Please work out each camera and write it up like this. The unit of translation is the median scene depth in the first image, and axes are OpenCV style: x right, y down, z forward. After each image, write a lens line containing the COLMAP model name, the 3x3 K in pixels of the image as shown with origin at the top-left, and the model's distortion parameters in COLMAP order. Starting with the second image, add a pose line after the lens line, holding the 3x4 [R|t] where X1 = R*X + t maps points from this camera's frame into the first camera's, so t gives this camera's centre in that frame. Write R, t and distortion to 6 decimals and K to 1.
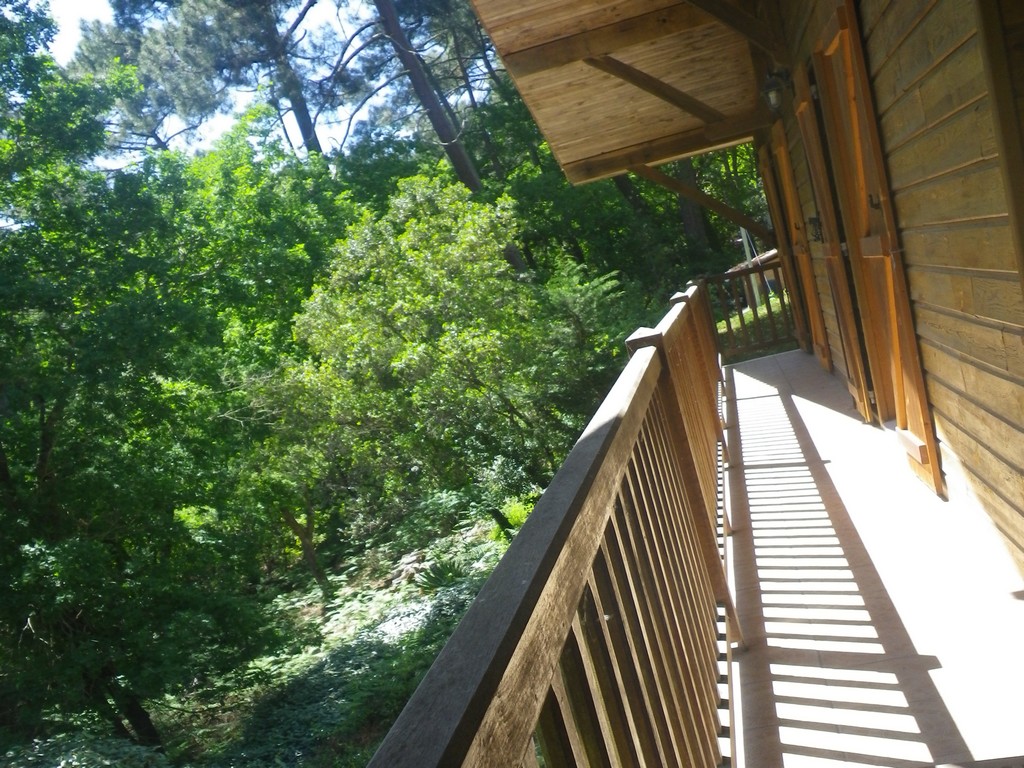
lens RADIAL K [[855.1, 0, 511.7], [0, 855.1, 384.5], [0, 0, 1]] dist [-0.001996, 0.015164]
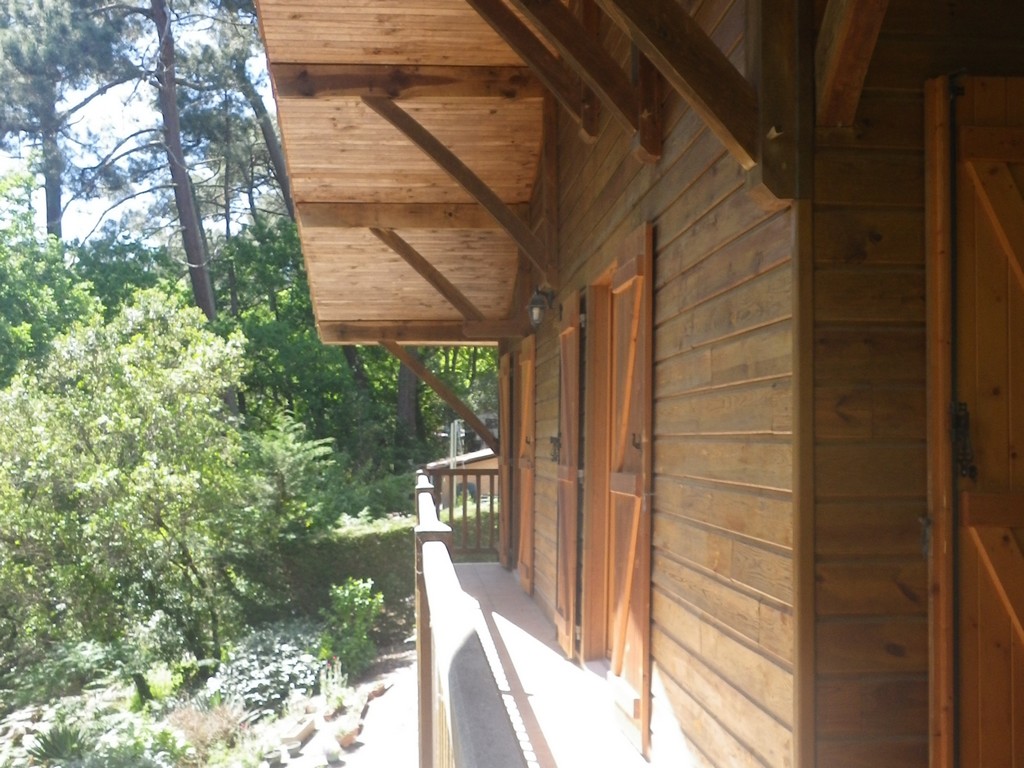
lens RADIAL K [[920.2, 0, 512.2], [0, 920.2, 382.8], [0, 0, 1]] dist [-0.001913, 0.001882]
pose [[0.951132, 0.253152, 0.176809, 0.100702], [-0.210830, 0.950766, -0.227144, -0.001719], [-0.225606, 0.178768, 0.957676, -0.027704]]
